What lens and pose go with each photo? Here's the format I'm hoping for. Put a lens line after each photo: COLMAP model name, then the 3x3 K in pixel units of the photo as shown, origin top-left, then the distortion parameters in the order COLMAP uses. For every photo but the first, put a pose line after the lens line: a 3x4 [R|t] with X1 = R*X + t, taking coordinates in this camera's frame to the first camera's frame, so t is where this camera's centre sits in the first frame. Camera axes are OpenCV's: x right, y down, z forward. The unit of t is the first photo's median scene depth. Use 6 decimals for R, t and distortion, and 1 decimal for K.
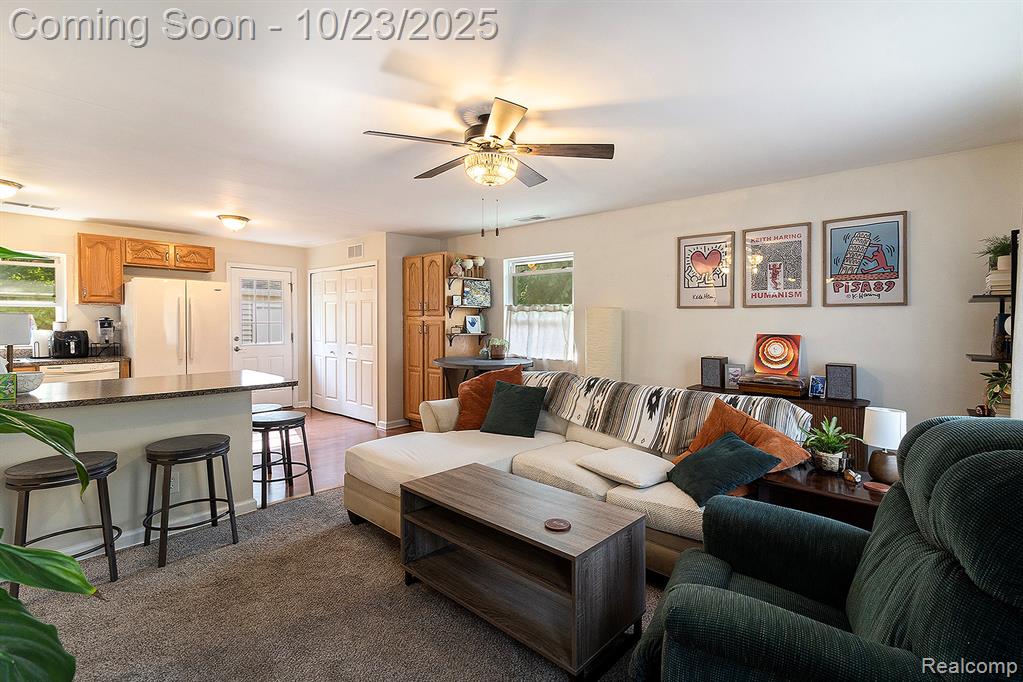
lens RADIAL K [[470.9, 0, 509.8], [0, 470.9, 325.3], [0, 0, 1]] dist [-0.028200, 0.000000]
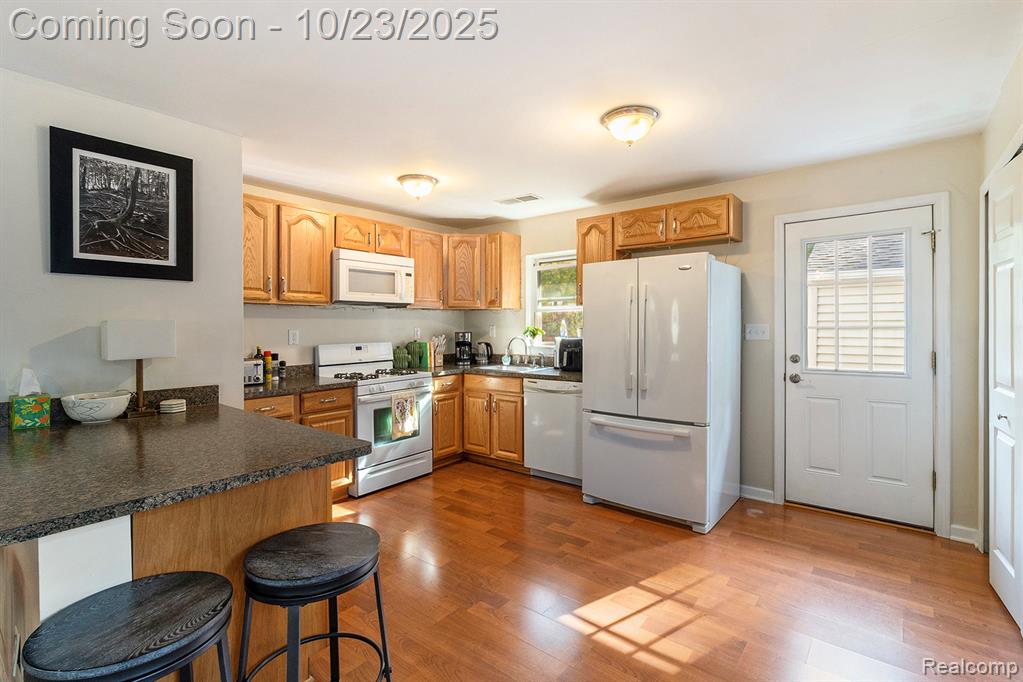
lens RADIAL K [[470.9, 0, 509.8], [0, 470.9, 325.3], [0, 0, 1]] dist [-0.028200, 0.000000]
pose [[0.055804, -0.012686, -0.998361, -0.095268], [-0.001747, 0.999917, -0.012803, -0.001509], [0.998440, 0.002459, 0.055777, 0.732919]]
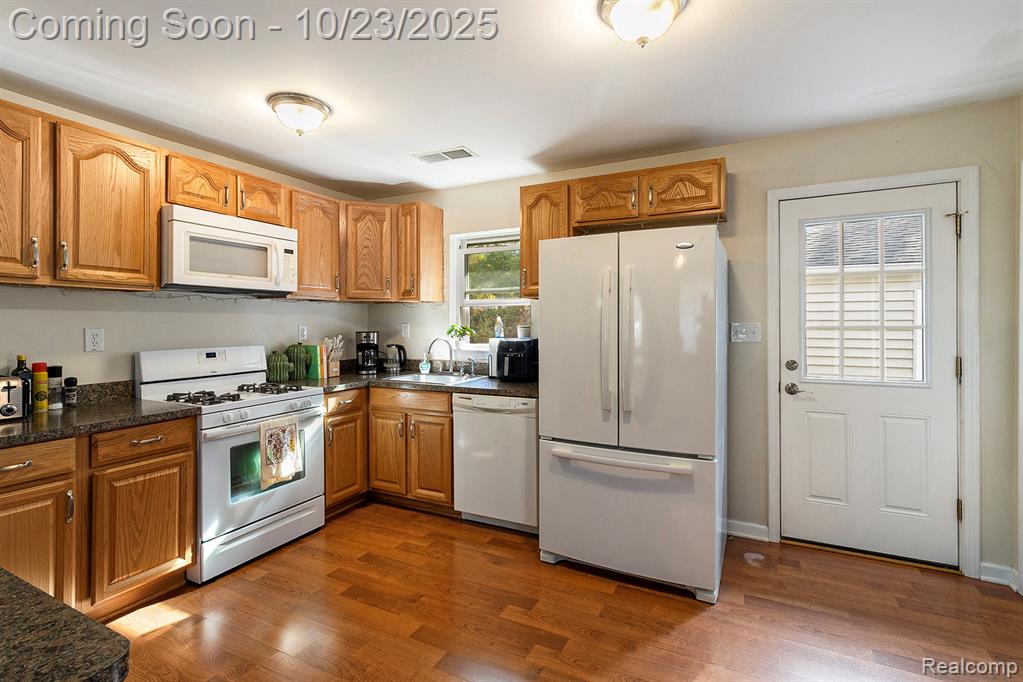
lens RADIAL K [[471.7, 0, 518.5], [0, 471.7, 331.0], [0, 0, 1]] dist [-0.011651, 0.000430]
pose [[0.275530, 0.002743, -0.961288, -0.269146], [-0.002917, 0.999994, 0.002018, -0.002514], [0.961288, 0.002248, 0.275537, 0.717333]]
